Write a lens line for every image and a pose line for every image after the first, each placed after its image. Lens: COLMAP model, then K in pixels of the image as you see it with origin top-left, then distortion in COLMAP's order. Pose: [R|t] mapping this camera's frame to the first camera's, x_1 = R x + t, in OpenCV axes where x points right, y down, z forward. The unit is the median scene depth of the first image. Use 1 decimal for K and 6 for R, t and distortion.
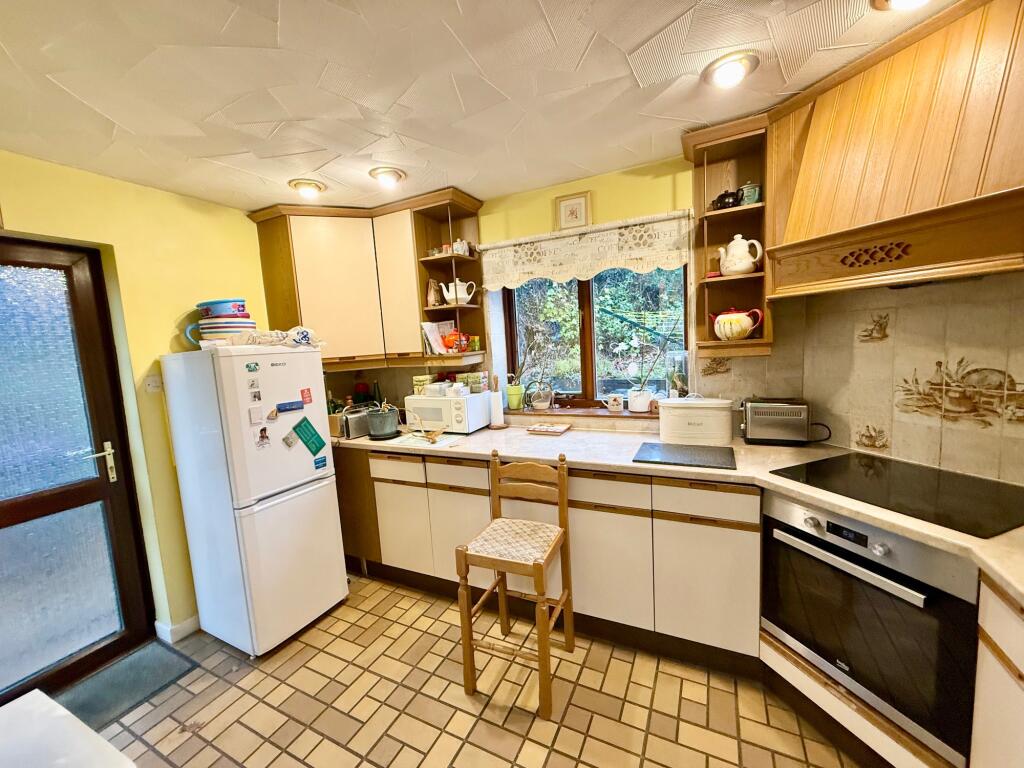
lens RADIAL K [[404.5, 0, 508.7], [0, 404.5, 382.6], [0, 0, 1]] dist [-0.001309, -0.000591]
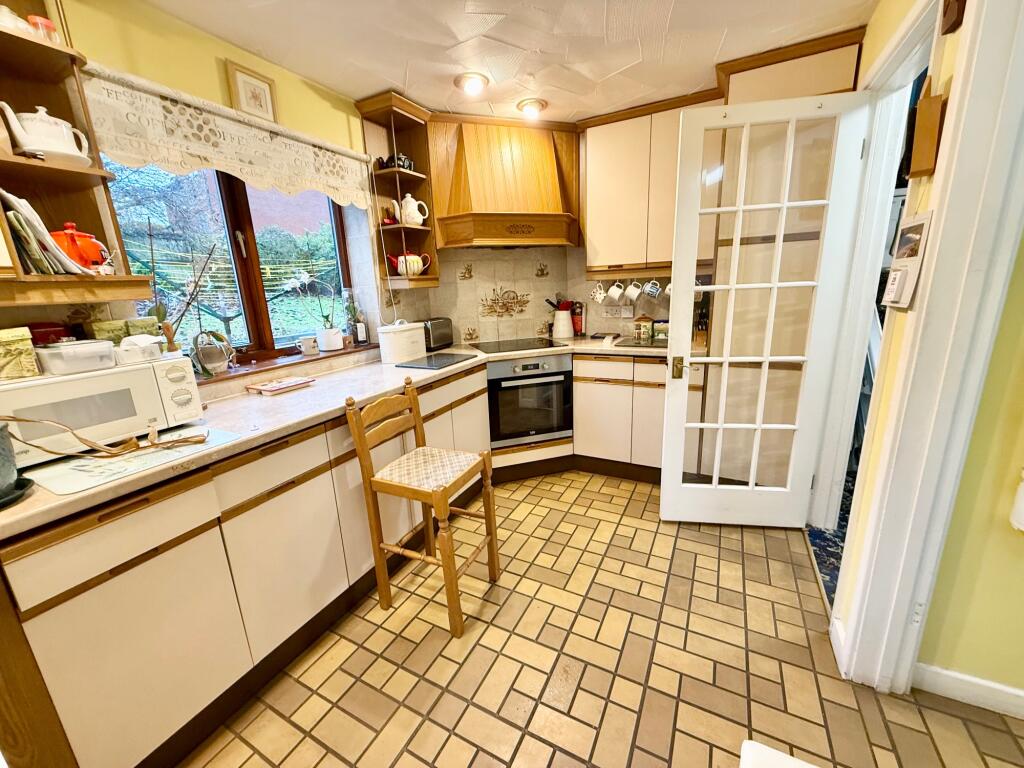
lens RADIAL K [[404.5, 0, 508.1], [0, 404.5, 383.8], [0, 0, 1]] dist [-0.001309, -0.000591]
pose [[0.025956, -0.182239, 0.982912, -0.843475], [0.147949, 0.973115, 0.176516, 0.053130], [-0.988654, 0.140839, 0.052220, 0.707639]]
